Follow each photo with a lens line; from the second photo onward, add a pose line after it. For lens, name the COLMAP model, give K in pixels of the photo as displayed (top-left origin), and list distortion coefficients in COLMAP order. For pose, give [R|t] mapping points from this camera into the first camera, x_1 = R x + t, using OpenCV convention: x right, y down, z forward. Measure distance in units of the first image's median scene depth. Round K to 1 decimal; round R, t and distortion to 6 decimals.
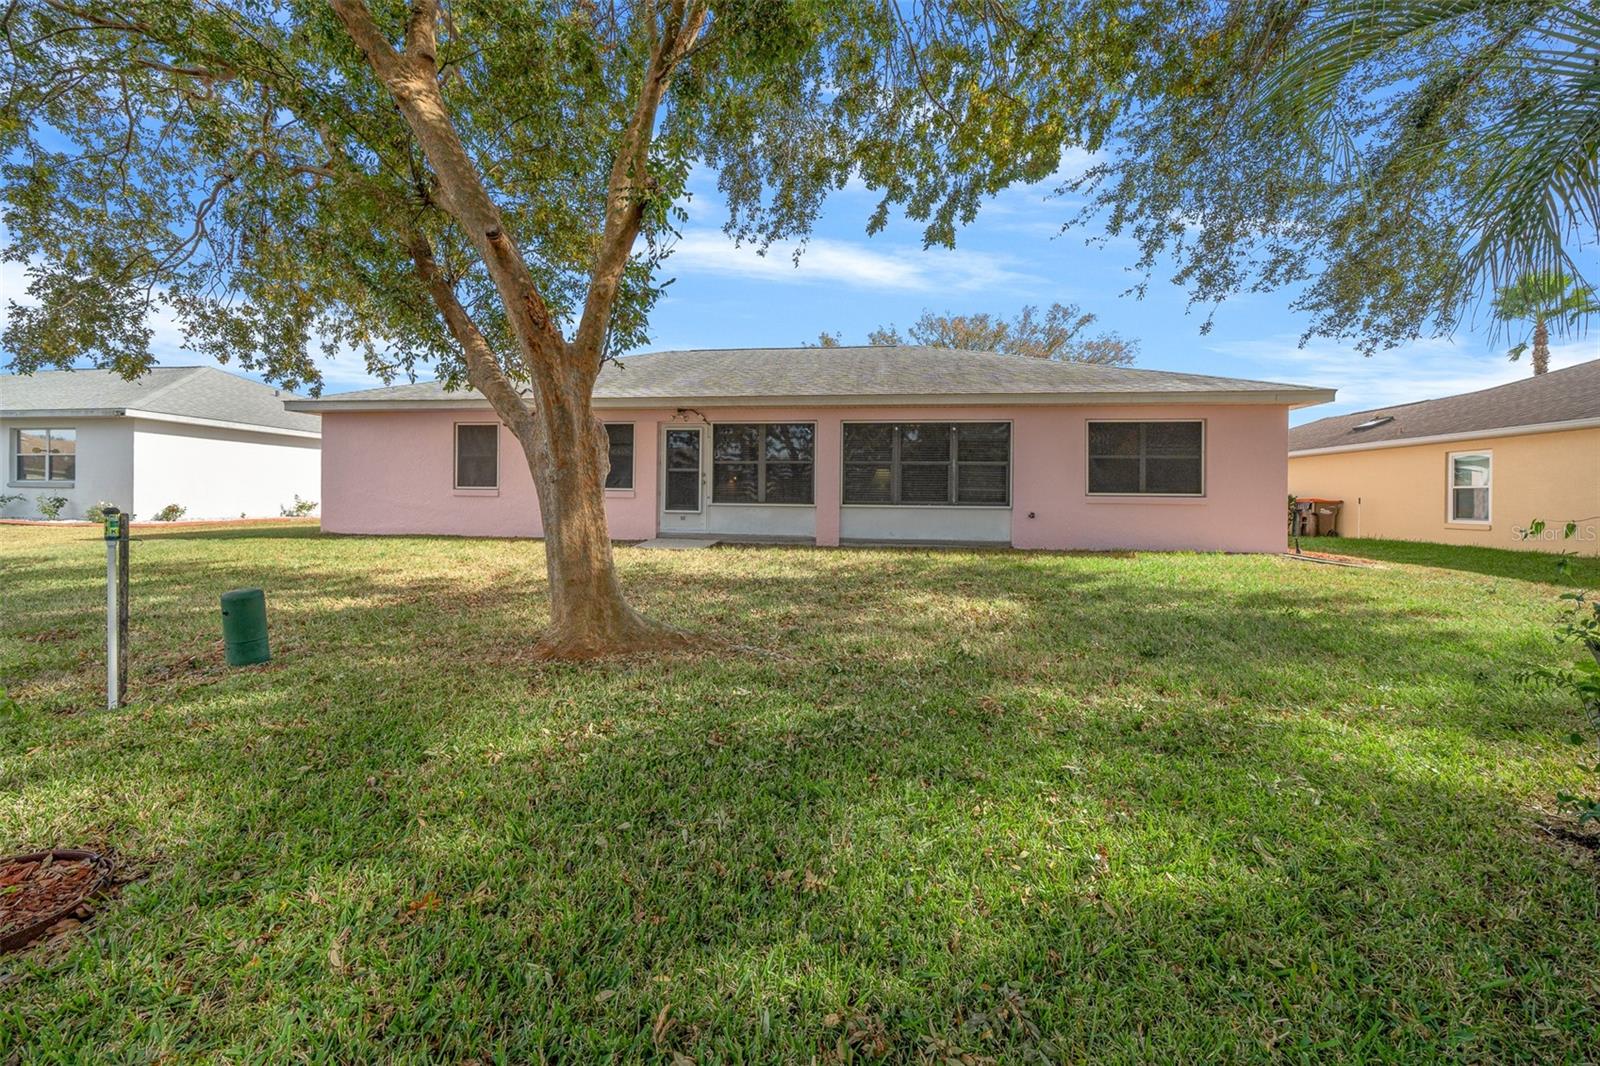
lens RADIAL K [[574.1, 0, 794.6], [0, 574.1, 499.0], [0, 0, 1]] dist [-0.013775, -0.000097]
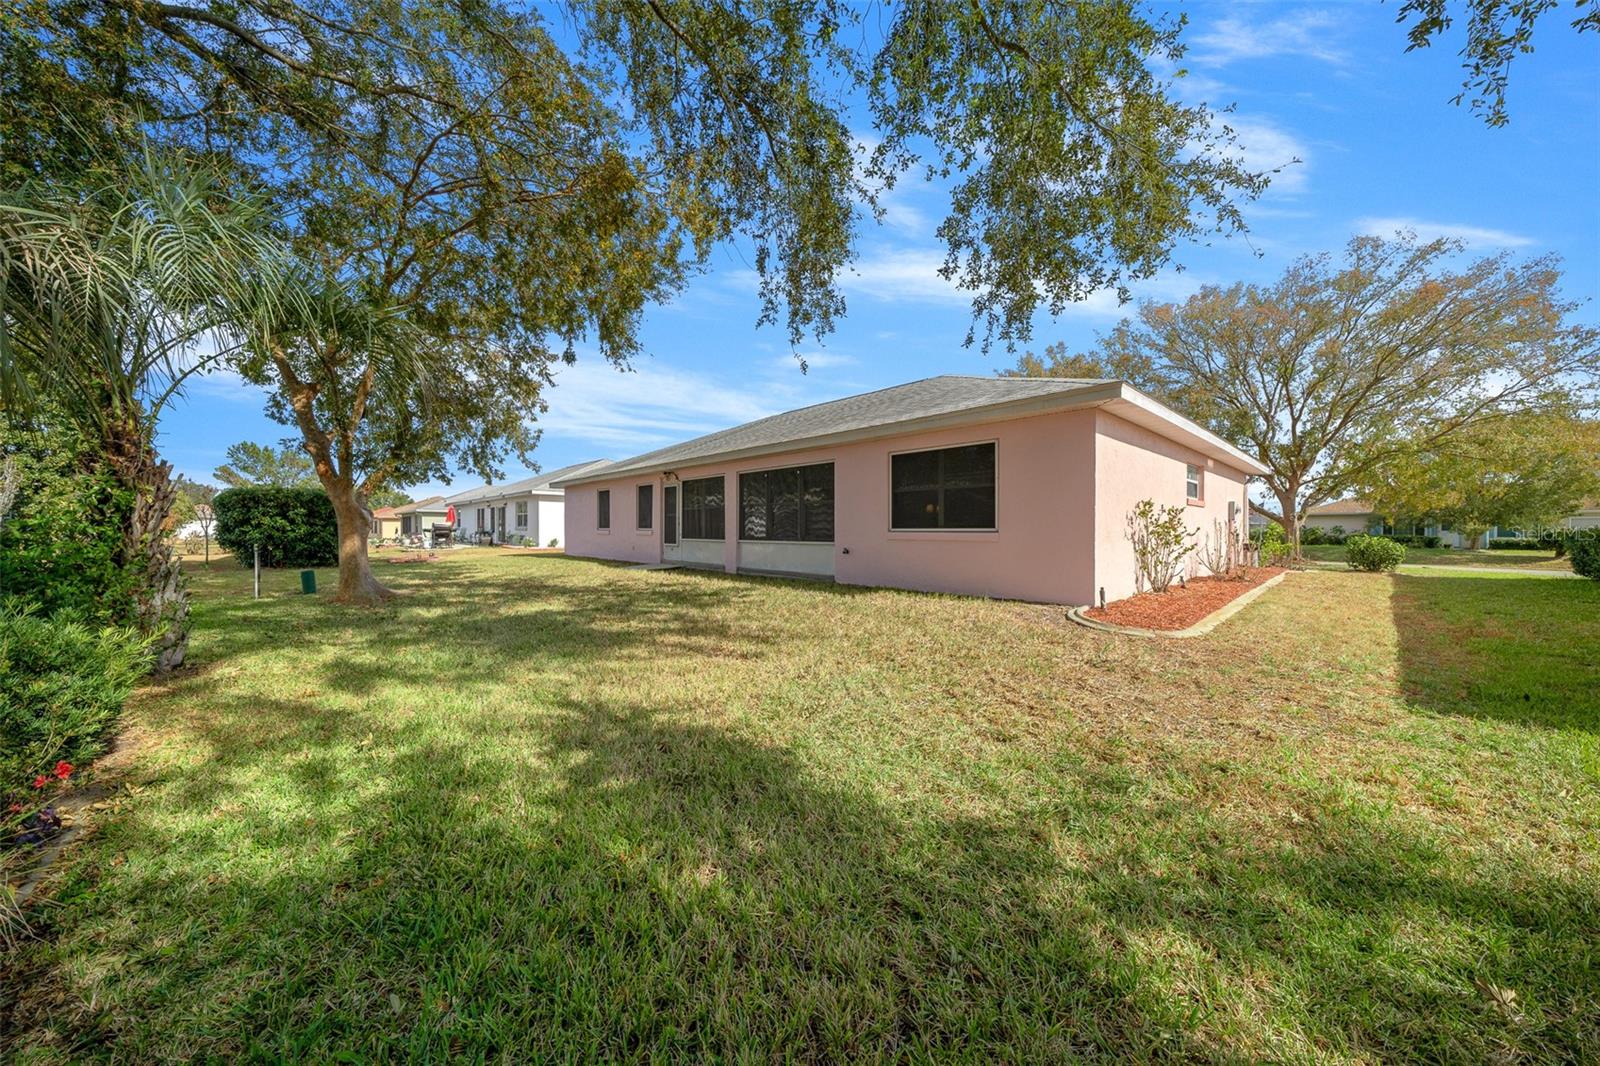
lens RADIAL K [[560.2, 0, 808.1], [0, 560.2, 539.1], [0, 0, 1]] dist [-0.009613, -0.000028]
pose [[0.770784, 0.000008, -0.637096, 0.952538], [-0.000868, 0.999999, -0.001037, 0.008226], [0.637095, 0.001352, 0.770784, 0.170396]]
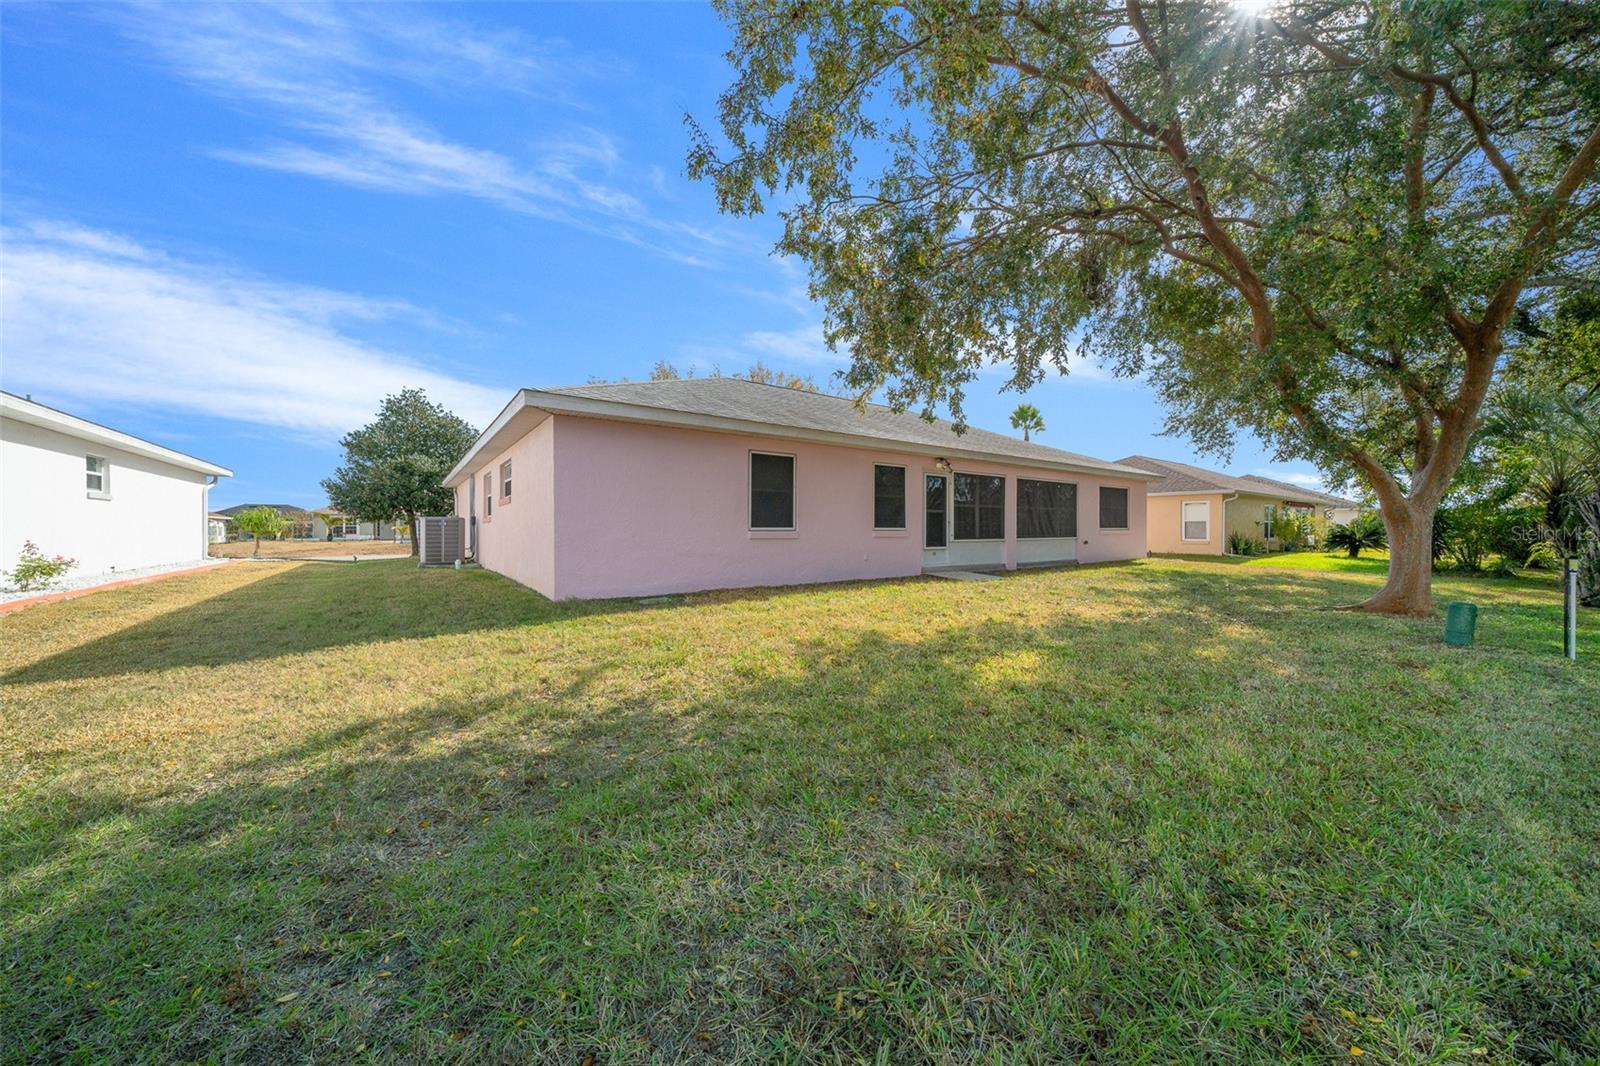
lens RADIAL K [[544.7, 0, 802.6], [0, 544.7, 522.2], [0, 0, 1]] dist [-0.007490, 0.000204]
pose [[0.731826, -0.004487, 0.681477, -1.146732], [0.001240, 0.999985, 0.005252, -0.035387], [-0.681490, -0.002999, 0.731821, 0.404759]]
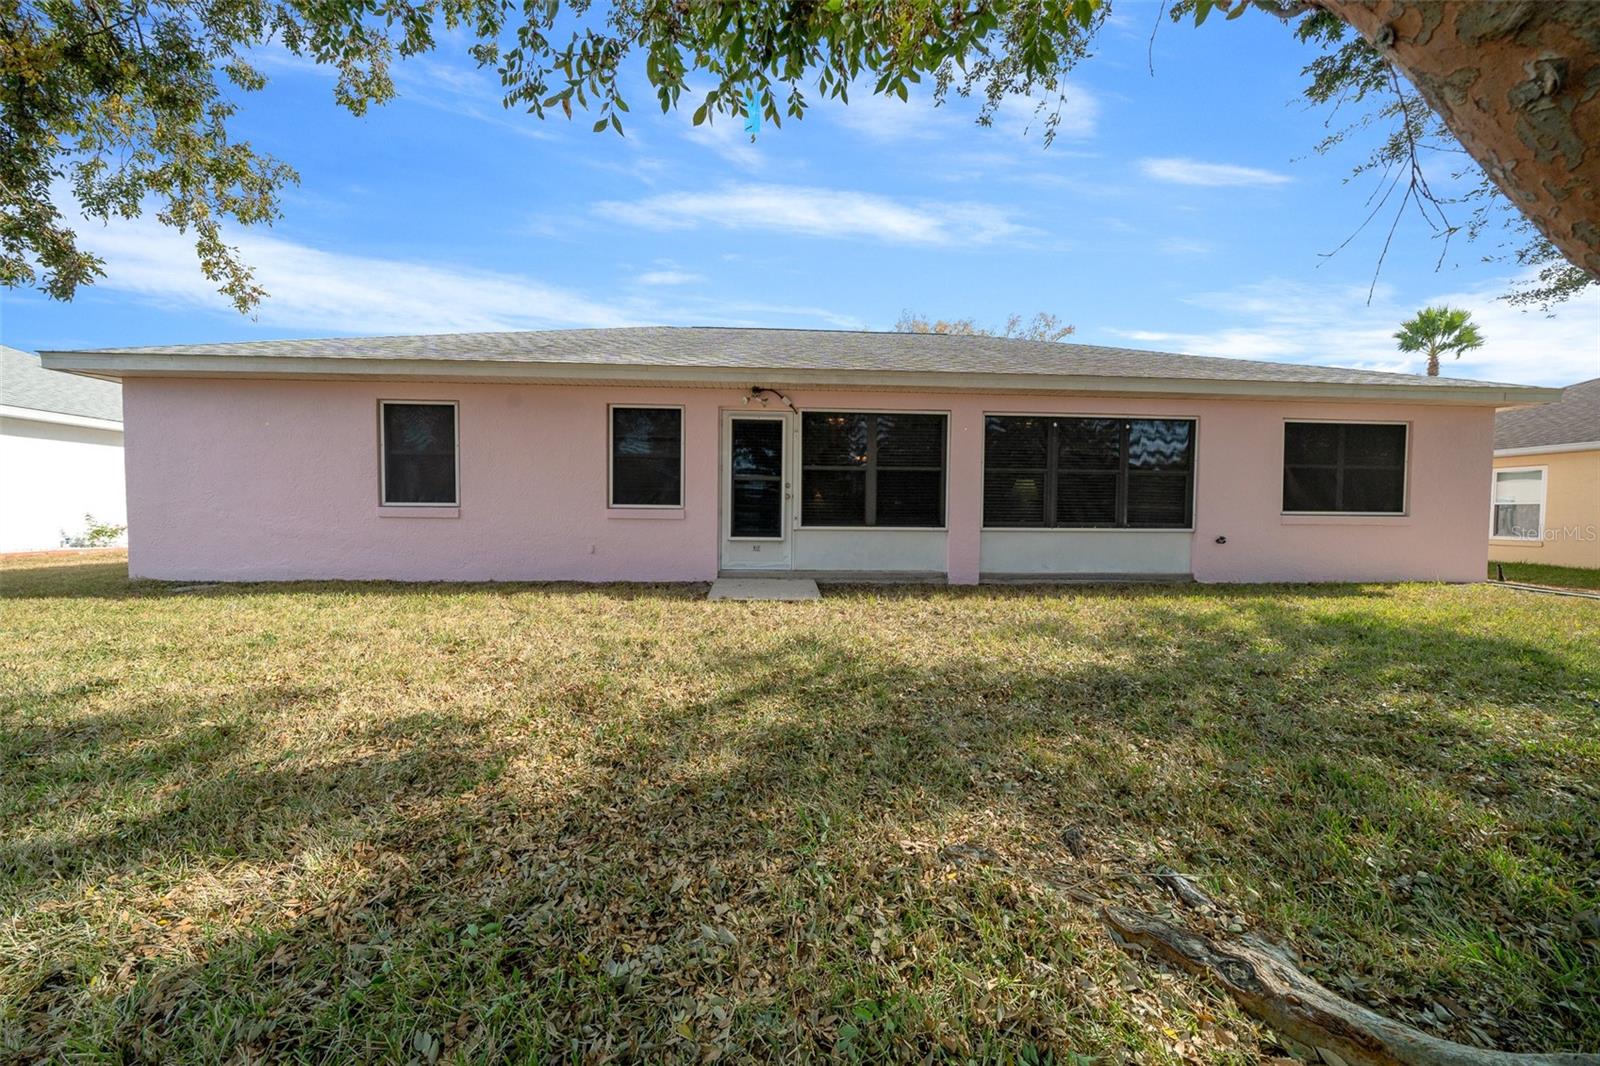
lens RADIAL K [[560.2, 0, 808.1], [0, 560.2, 539.1], [0, 0, 1]] dist [-0.009613, -0.000028]
pose [[0.983186, -0.011415, 0.182247, -0.264094], [0.002790, 0.998867, 0.047508, -0.010019], [-0.182583, -0.046201, 0.982104, 0.335753]]
